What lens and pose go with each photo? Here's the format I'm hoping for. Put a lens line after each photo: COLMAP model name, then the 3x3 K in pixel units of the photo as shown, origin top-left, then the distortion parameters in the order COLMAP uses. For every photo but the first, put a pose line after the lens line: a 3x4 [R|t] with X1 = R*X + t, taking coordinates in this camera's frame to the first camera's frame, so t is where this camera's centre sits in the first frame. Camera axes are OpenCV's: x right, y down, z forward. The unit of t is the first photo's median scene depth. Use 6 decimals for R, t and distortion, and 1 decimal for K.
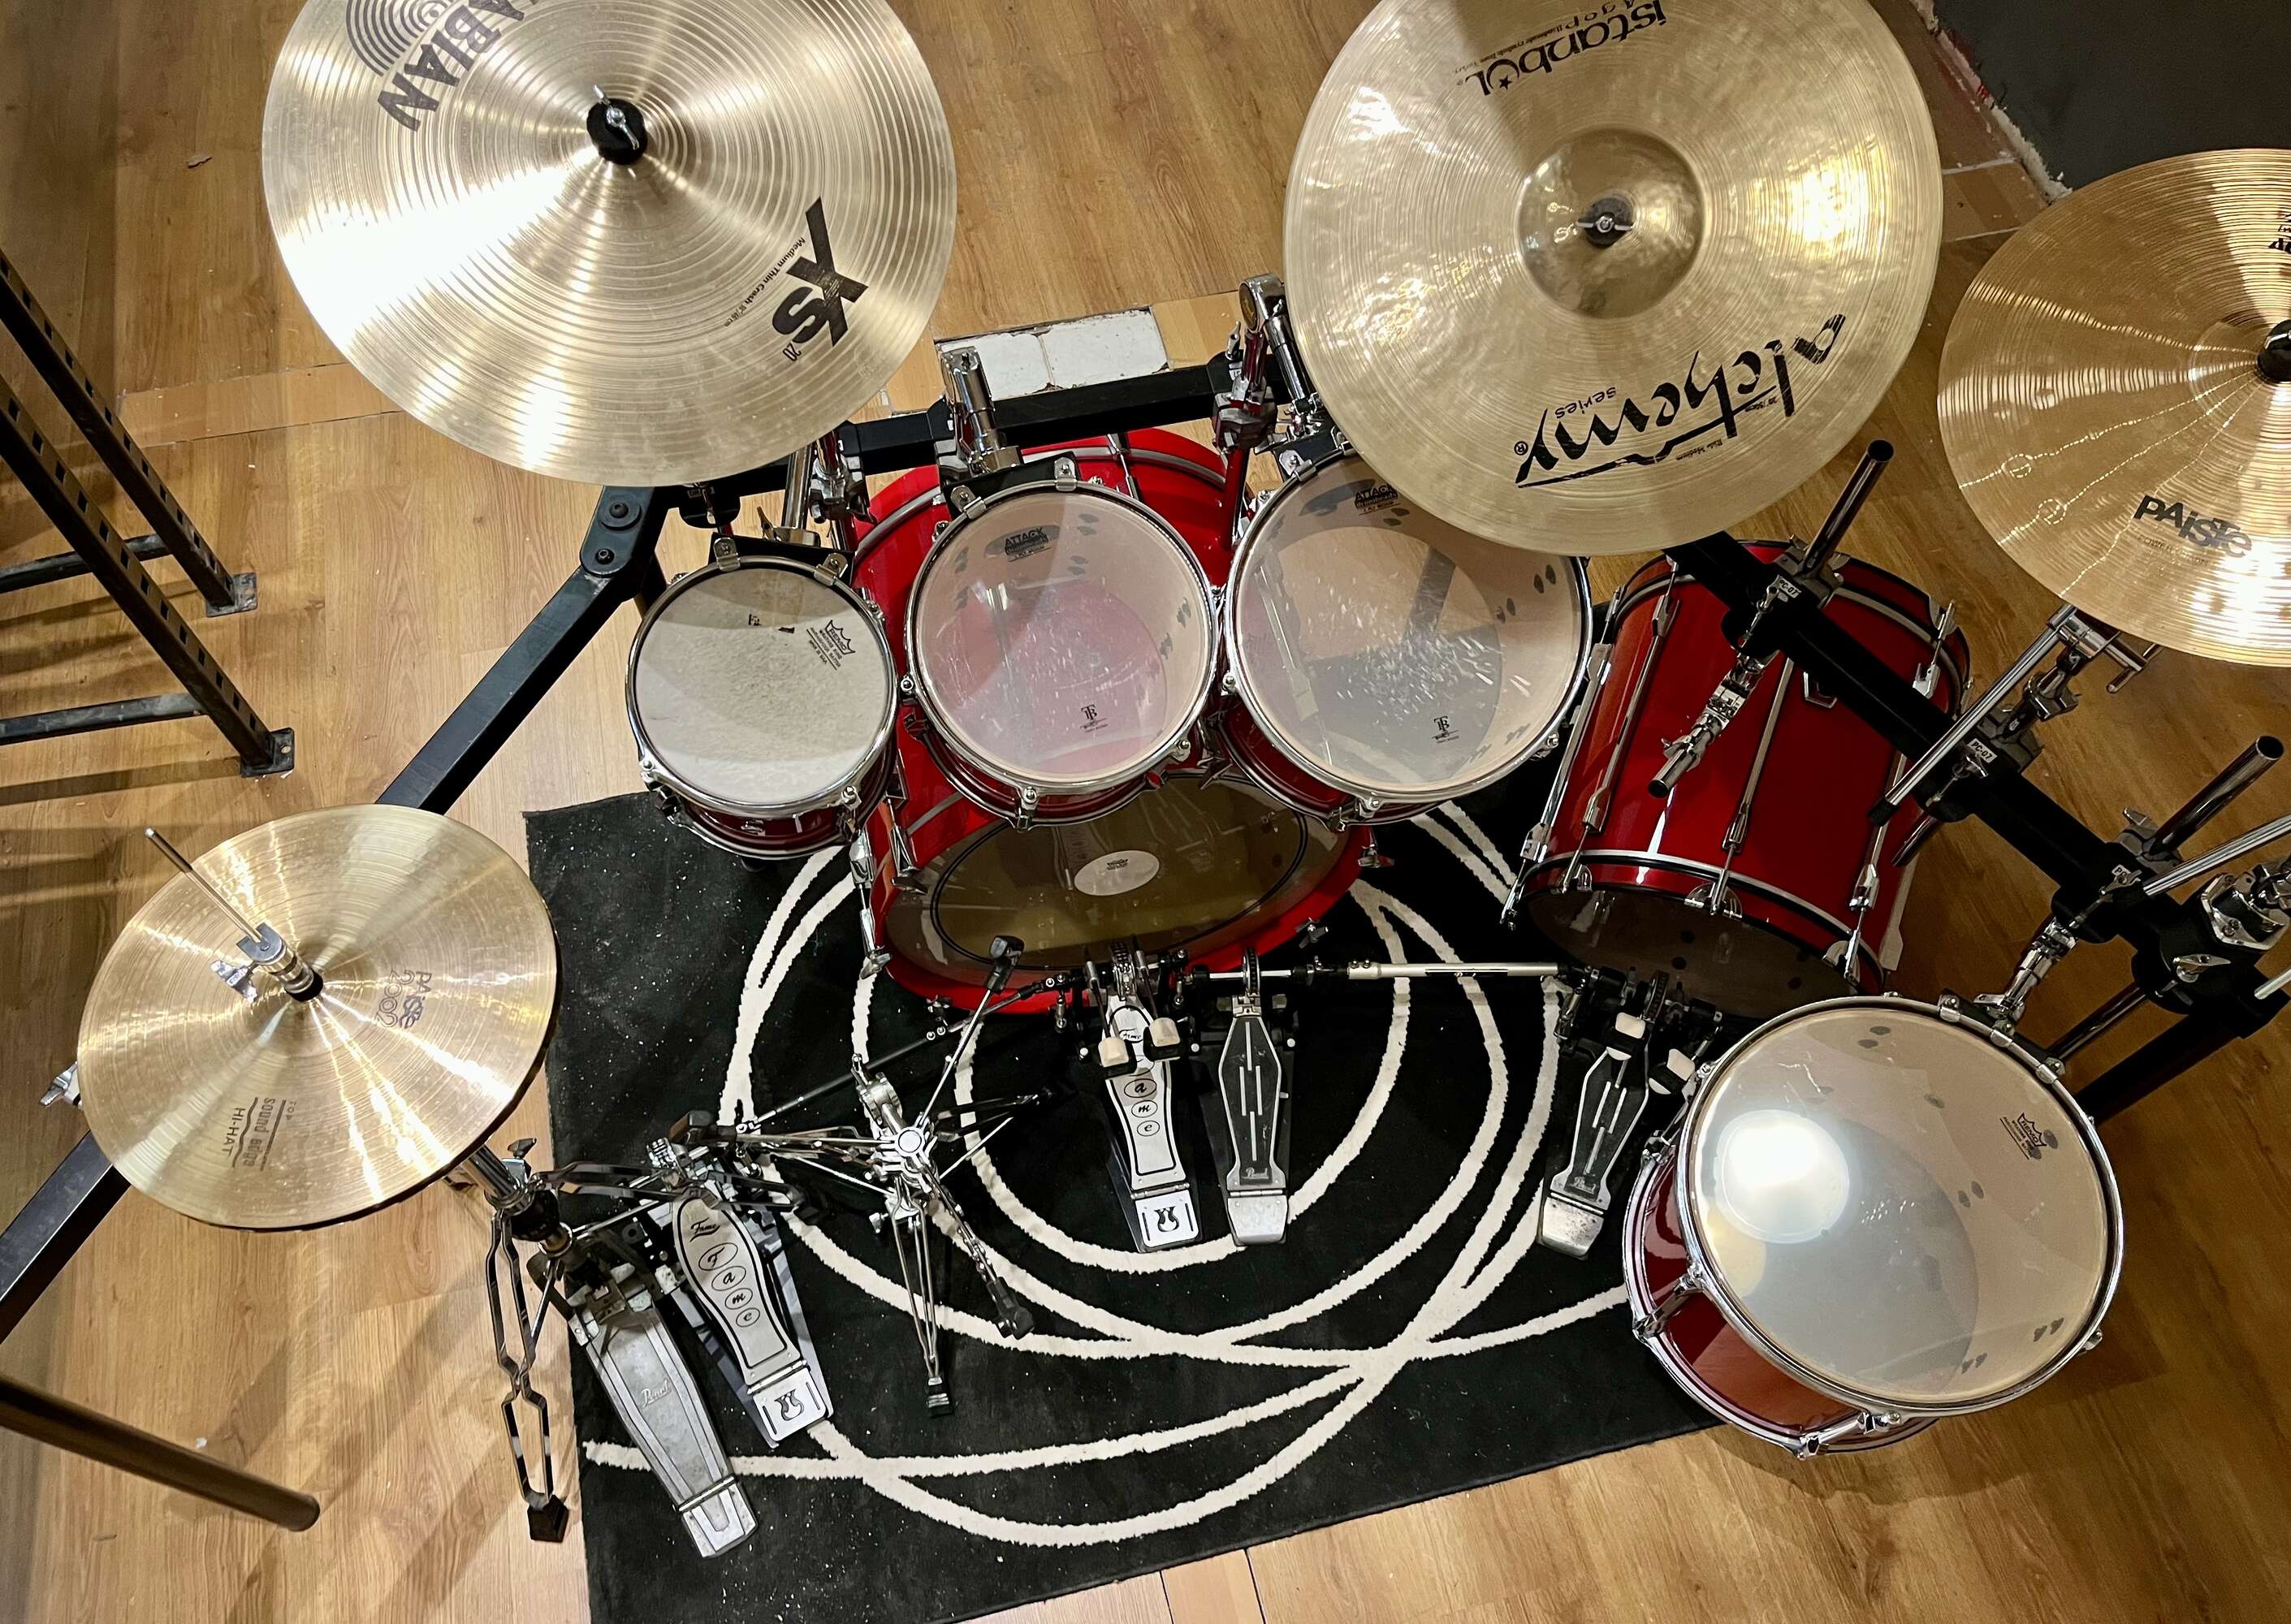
lens RADIAL K [[1770.3, 0, 1145.5], [0, 1770.3, 812.0], [0, 0, 1]] dist [0.043556, -0.077527]
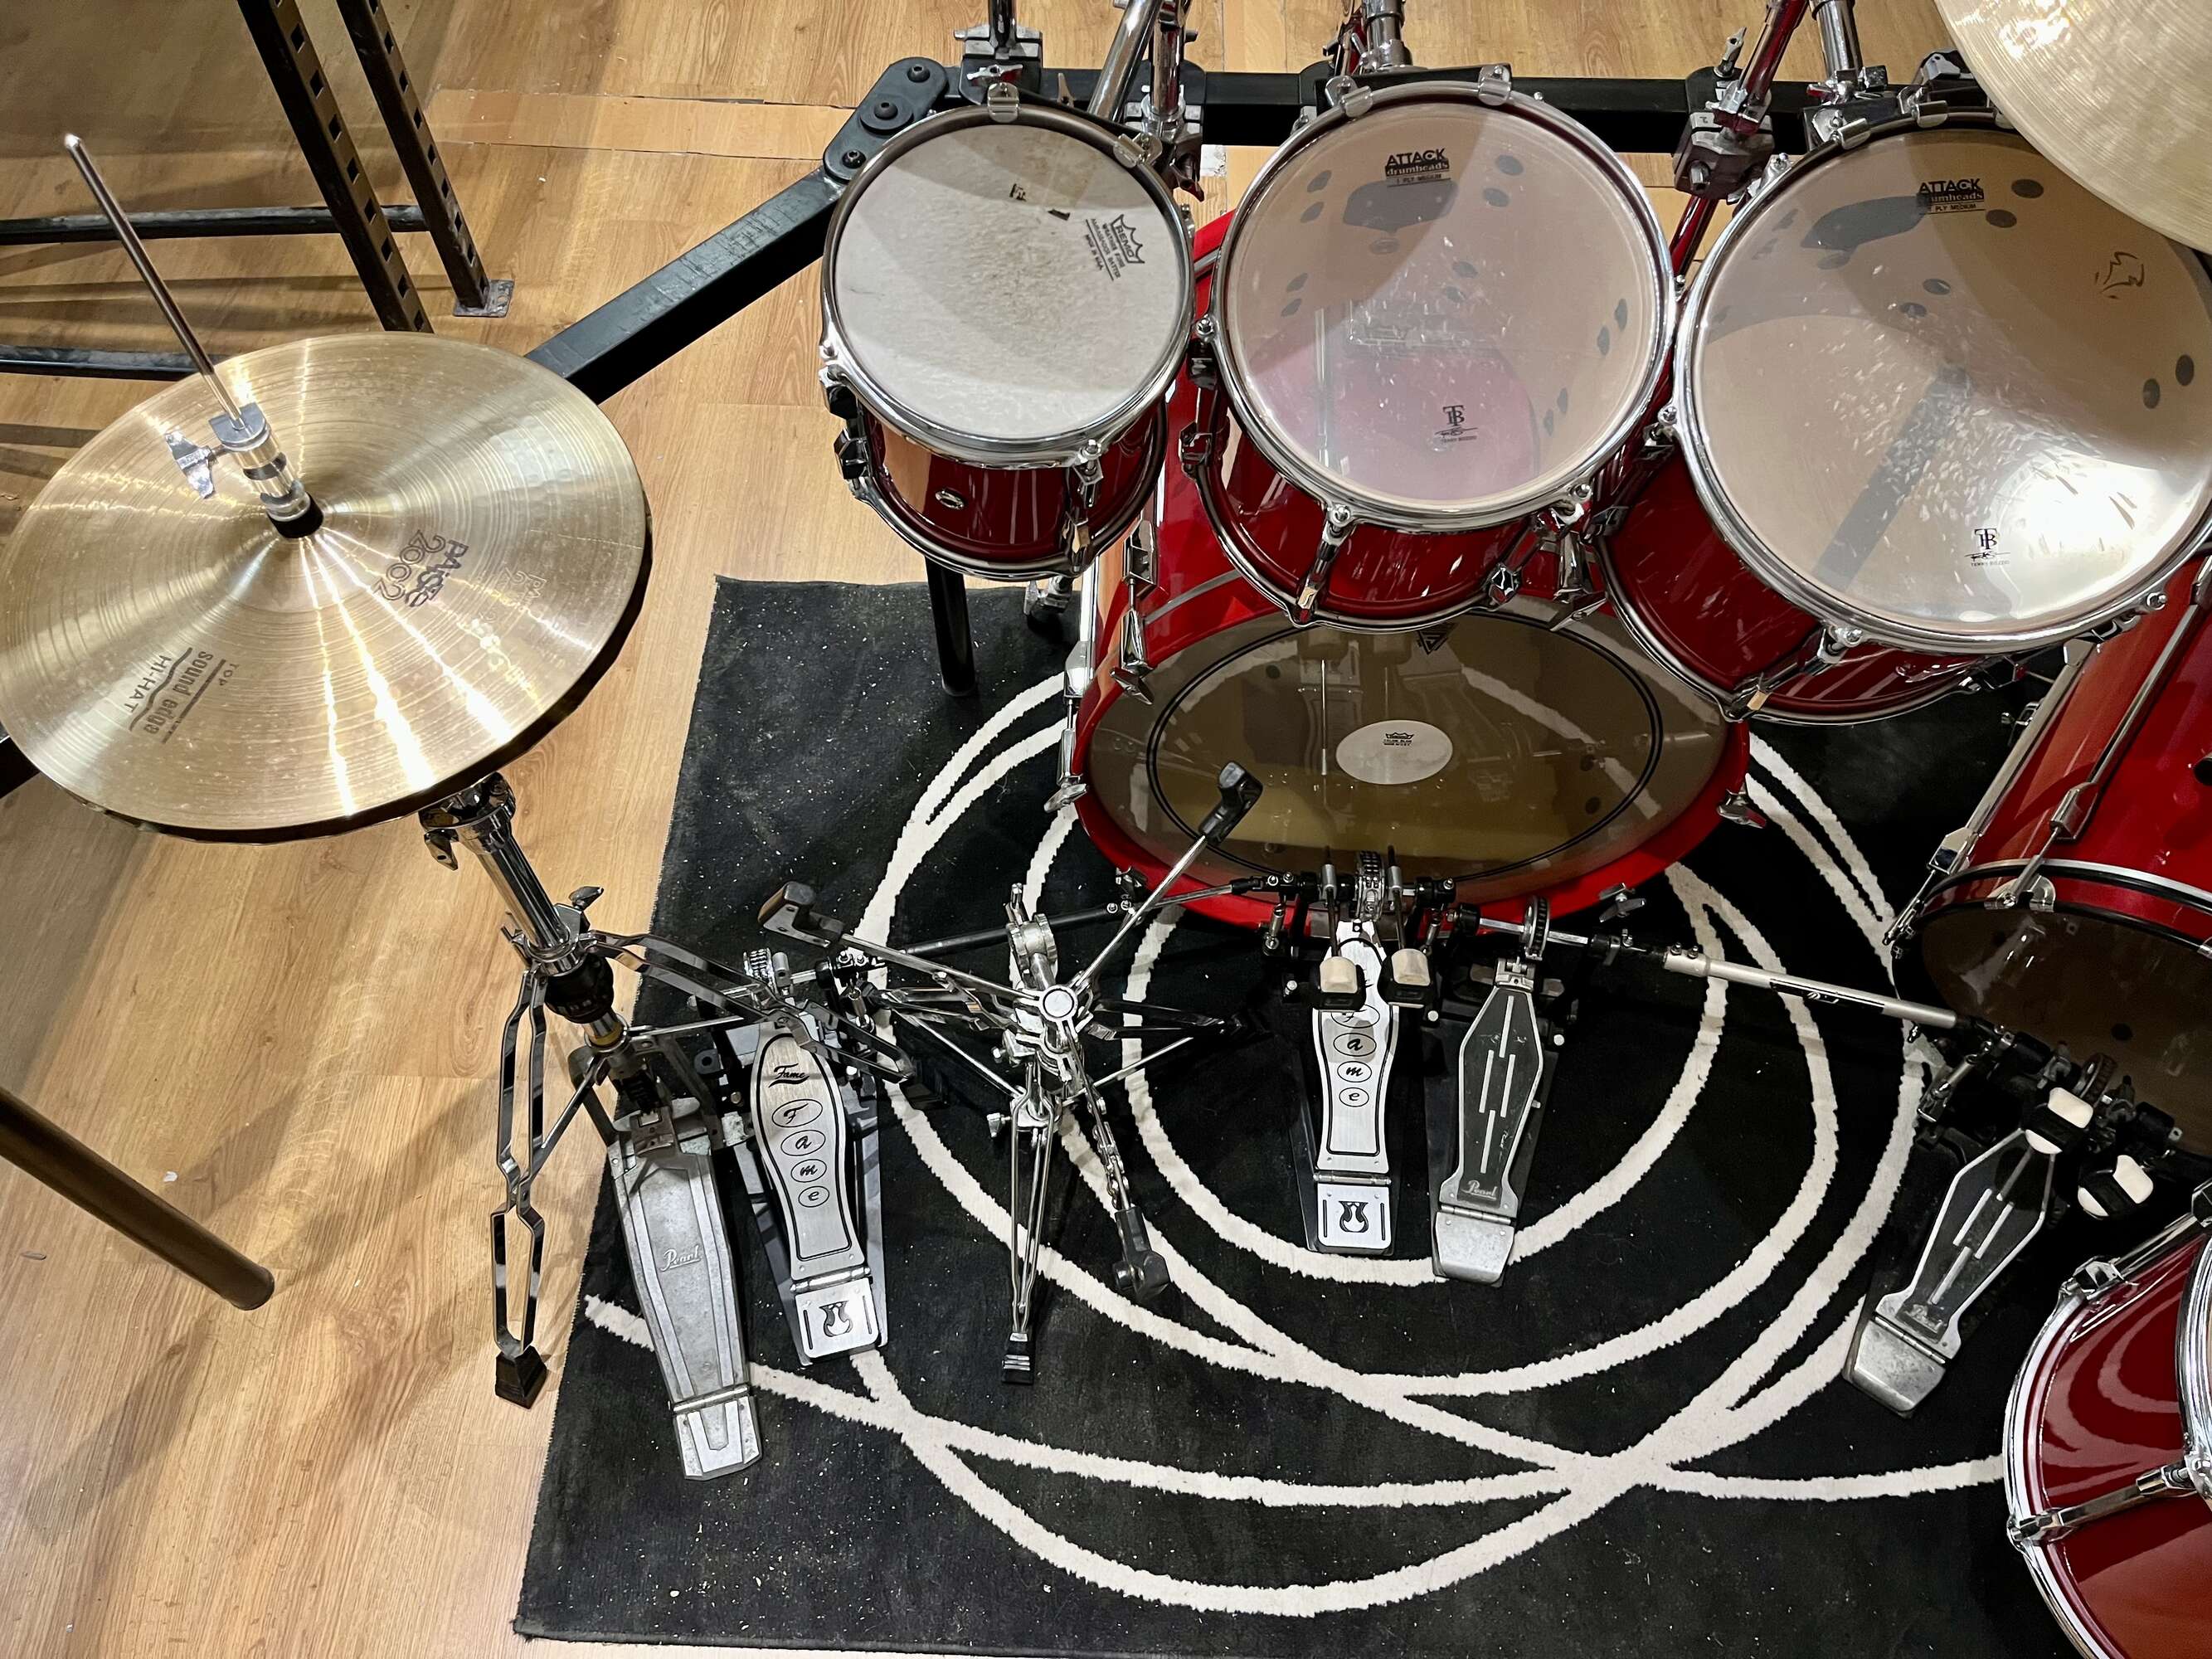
lens RADIAL K [[1660.4, 0, 1108.8], [0, 1660.4, 805.5], [0, 0, 1]] dist [0.036239, -0.057538]
pose [[0.963780, 0.221804, -0.148090, -0.023554], [-0.228718, 0.972993, -0.031198, 0.105053], [0.137171, 0.063939, 0.988482, 0.264072]]
